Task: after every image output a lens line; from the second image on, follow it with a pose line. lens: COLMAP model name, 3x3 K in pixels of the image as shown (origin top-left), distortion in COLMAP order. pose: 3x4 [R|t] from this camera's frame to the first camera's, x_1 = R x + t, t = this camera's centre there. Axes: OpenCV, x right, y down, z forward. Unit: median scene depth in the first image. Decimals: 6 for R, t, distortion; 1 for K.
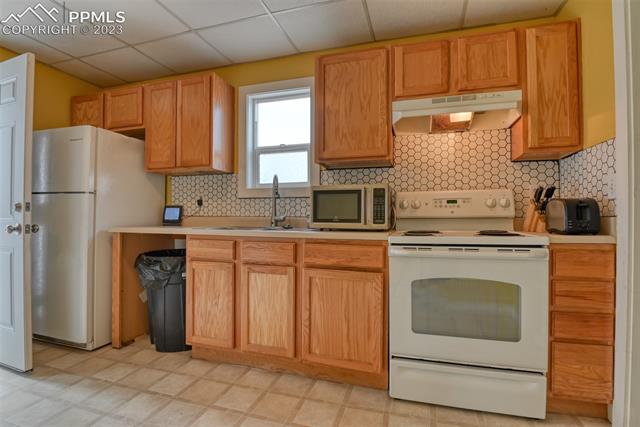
lens RADIAL K [[315.6, 0, 320.0], [0, 315.6, 213.5], [0, 0, 1]] dist [-0.021969, -0.000088]
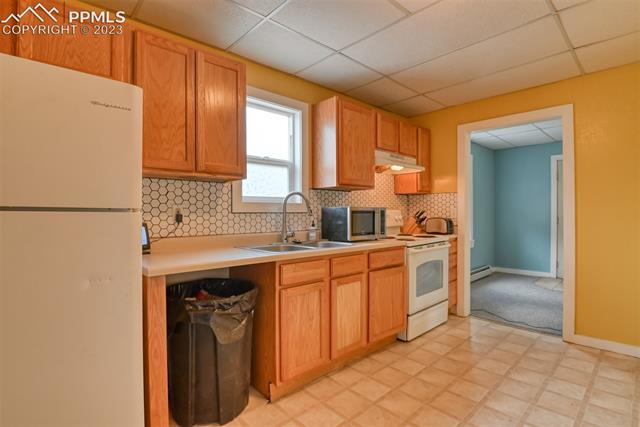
lens RADIAL K [[315.6, 0, 320.0], [0, 315.6, 213.5], [0, 0, 1]] dist [-0.021969, -0.000088]
pose [[0.496644, -0.008232, 0.867915, -1.144816], [-0.004067, 0.999922, 0.011811, -0.074655], [-0.867945, -0.009395, 0.496572, 0.482431]]
